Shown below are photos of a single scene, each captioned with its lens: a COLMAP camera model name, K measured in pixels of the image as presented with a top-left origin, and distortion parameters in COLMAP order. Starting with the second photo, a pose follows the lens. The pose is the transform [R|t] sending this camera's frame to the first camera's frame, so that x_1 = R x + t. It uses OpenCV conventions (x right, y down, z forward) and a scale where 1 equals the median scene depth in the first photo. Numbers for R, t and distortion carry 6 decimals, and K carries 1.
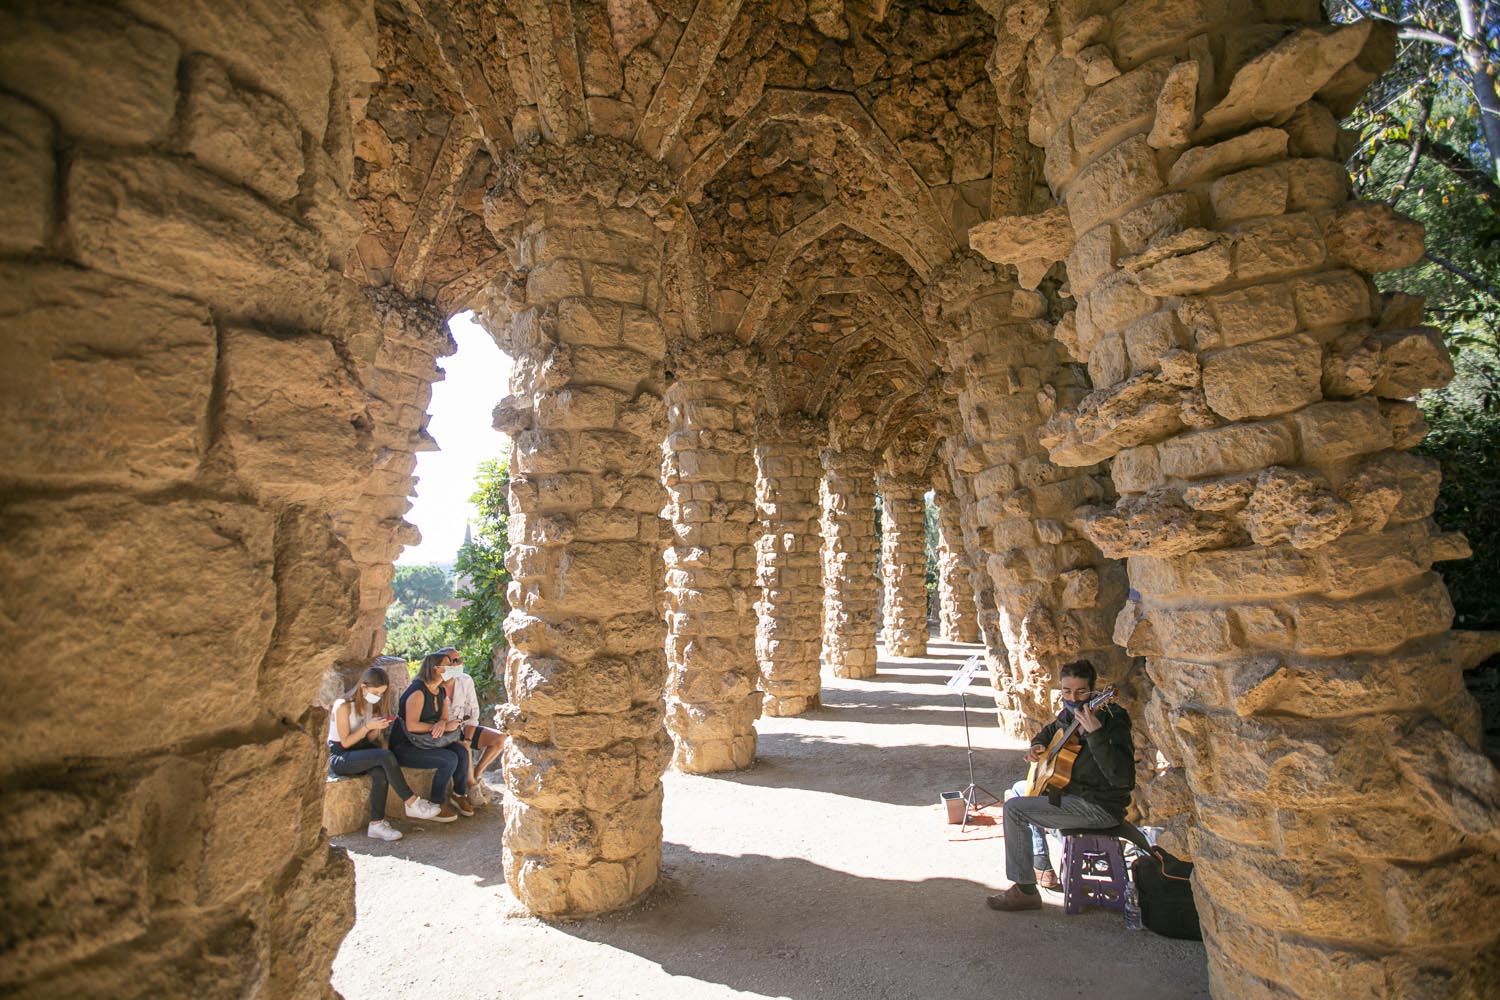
lens RADIAL K [[711.4, 0, 749.9], [0, 711.4, 507.9], [0, 0, 1]] dist [-0.036784, 0.013696]
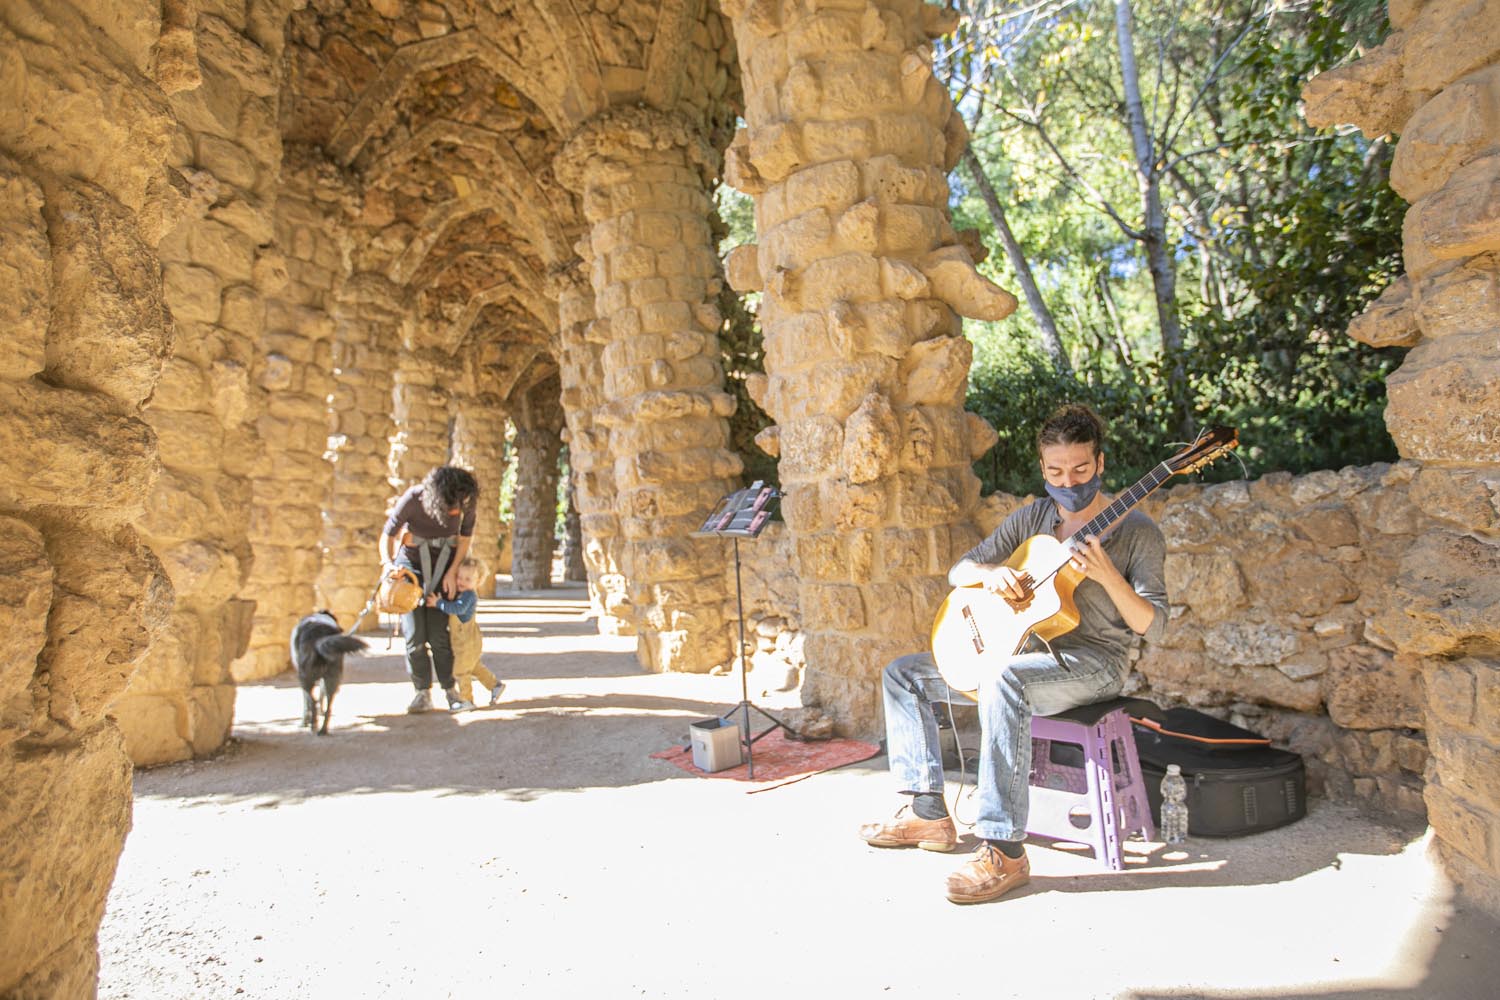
lens RADIAL K [[834.0, 0, 782.3], [0, 834.0, 507.7], [0, 0, 1]] dist [-0.058750, 0.035096]
pose [[0.750630, 0.064954, 0.657522, -0.127379], [-0.084628, 0.996411, -0.001820, 0.247660], [-0.655280, -0.054278, 0.753433, 0.502827]]
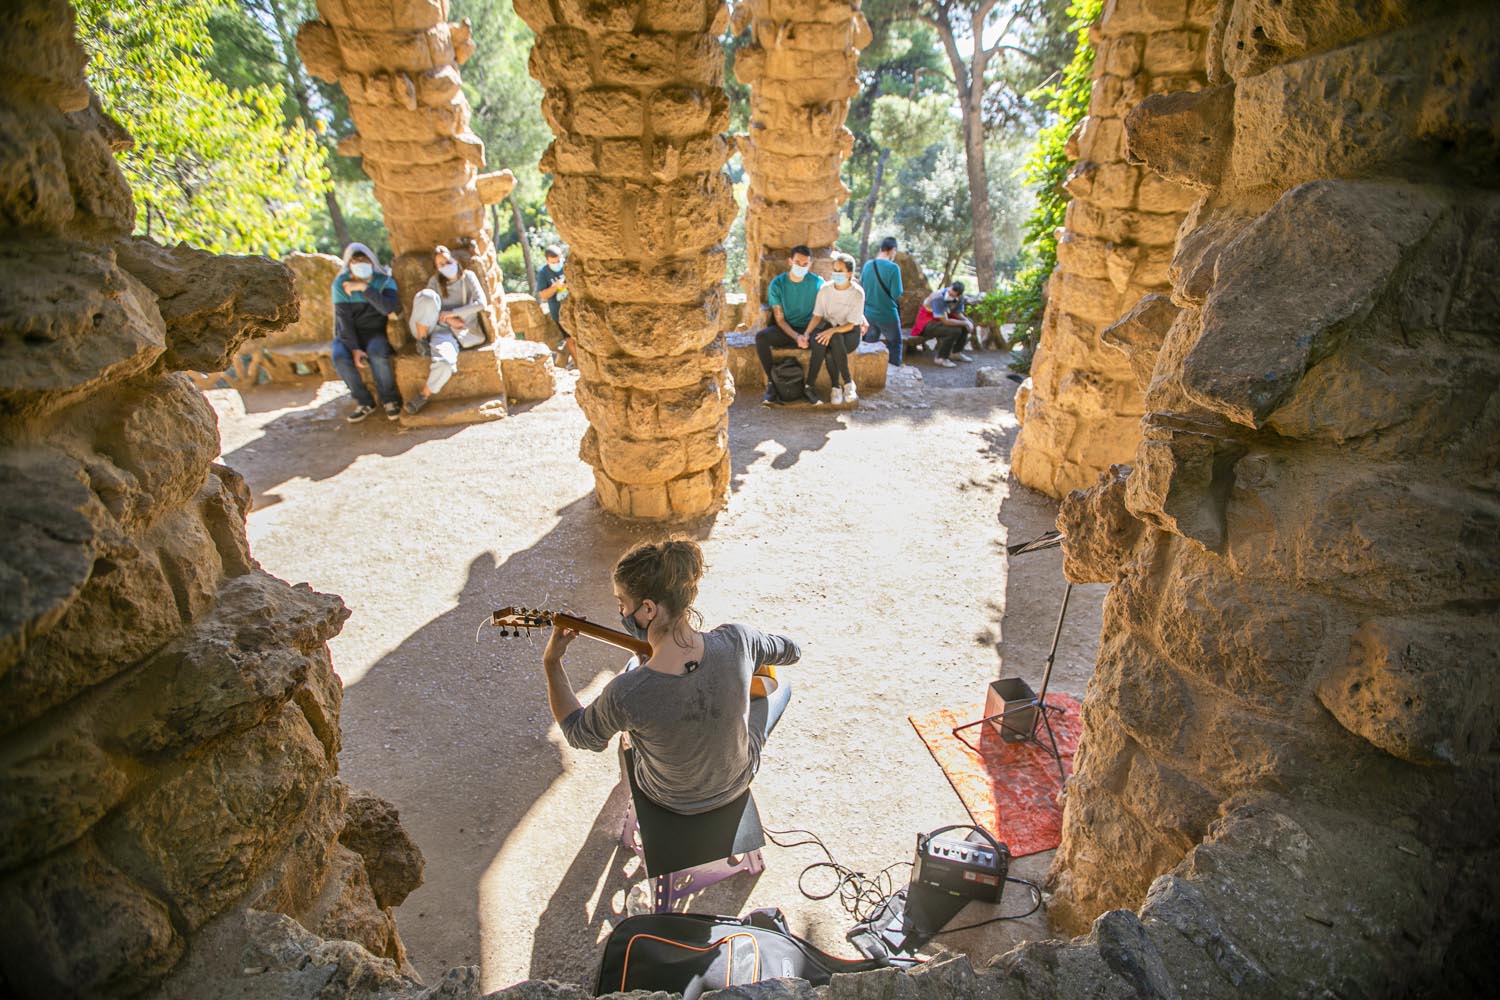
lens RADIAL K [[681.0, 0, 746.3], [0, 681.0, 505.6], [0, 0, 1]] dist [-0.046997, 0.013666]
pose [[0.320074, 0.499189, -0.805210, 0.627960], [0.064134, 0.836556, 0.544115, -0.041826], [0.945219, -0.225798, 0.235745, 0.736625]]
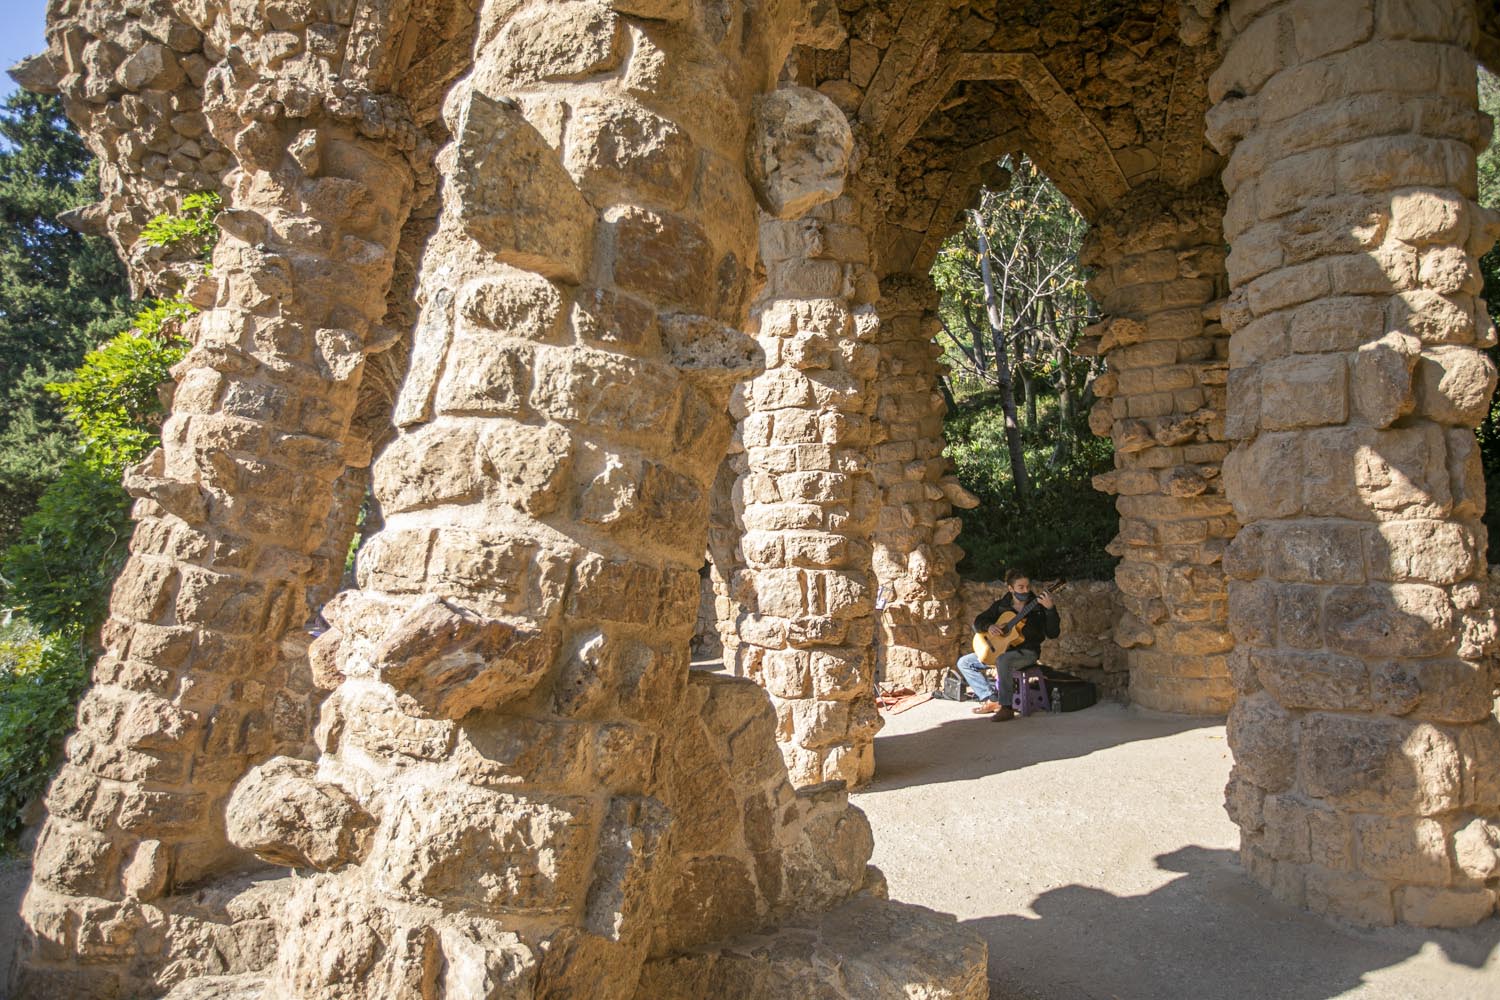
lens RADIAL K [[884.5, 0, 750.5], [0, 884.5, 505.5], [0, 0, 1]] dist [-0.056692, 0.061102]
pose [[0.610019, 0.044915, 0.791113, -1.220949], [-0.060728, 0.998106, -0.009840, 0.102409], [-0.790056, -0.042041, 0.611591, 0.192120]]
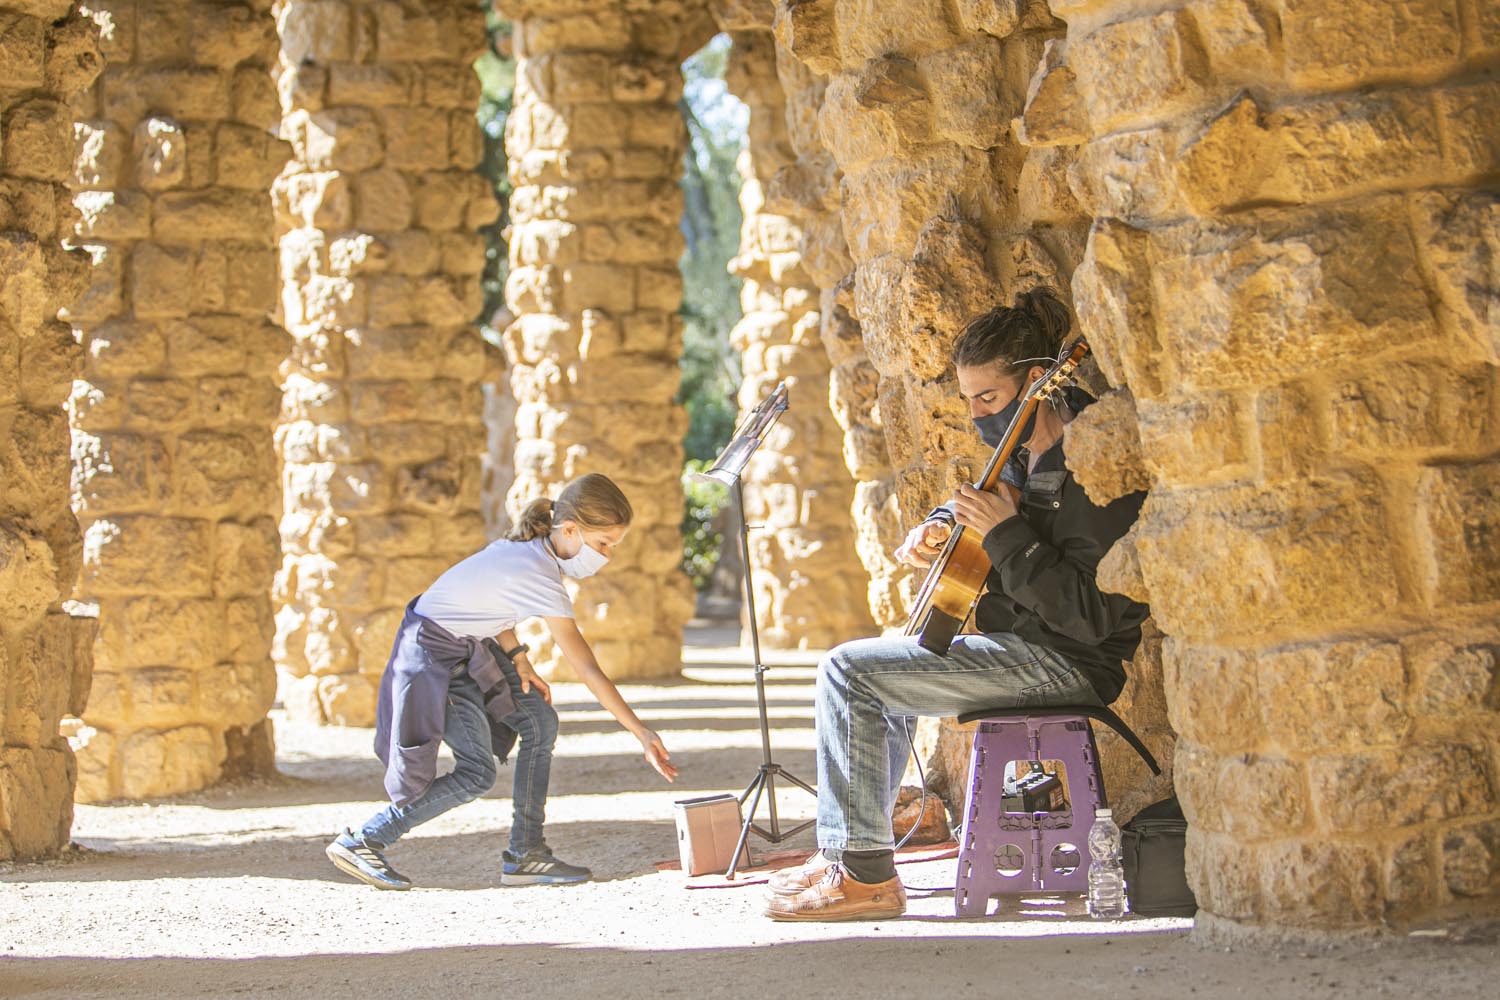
lens RADIAL K [[3546.0, 0, 750.0], [0, 3546.0, 500.0], [0, 0, 1]] dist [-0.305506, -0.028636]
pose [[0.968715, -0.003467, 0.248152, -0.114845], [-0.017043, 0.996613, 0.080455, 0.140210], [-0.247590, -0.082167, 0.965374, -0.651600]]
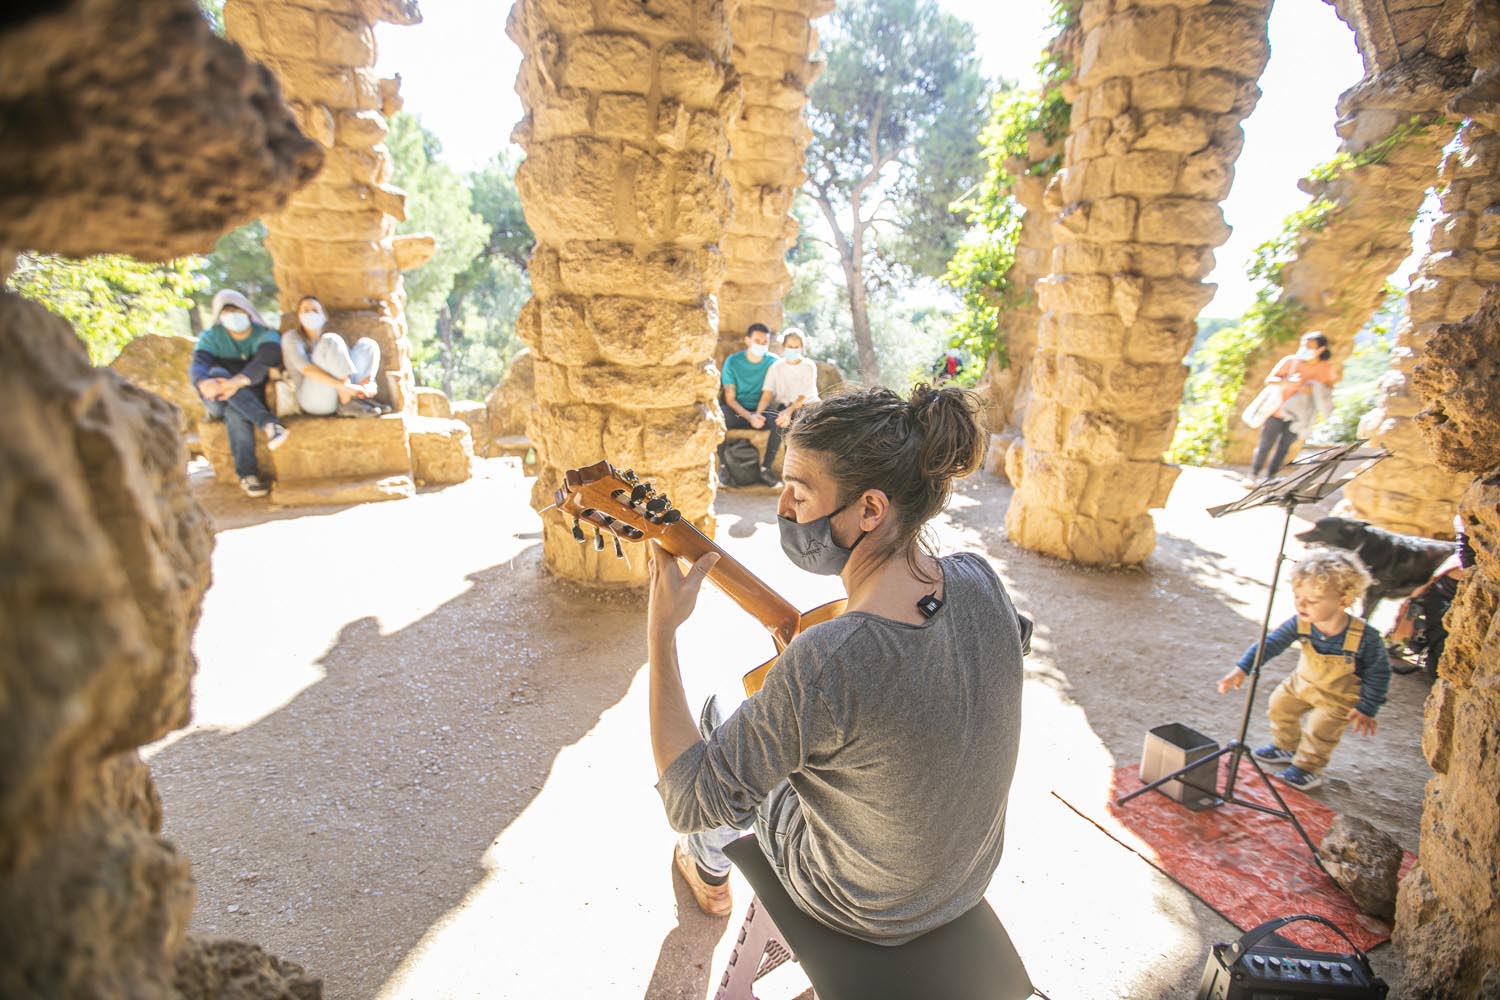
lens RADIAL K [[681.0, 0, 746.3], [0, 681.0, 505.6], [0, 0, 1]] dist [-0.046997, 0.013666]
pose [[0.471593, 0.299164, -0.829519, 0.488046], [0.011571, 0.938513, 0.345051, 0.137314], [0.881741, -0.172322, 0.439134, 0.645137]]
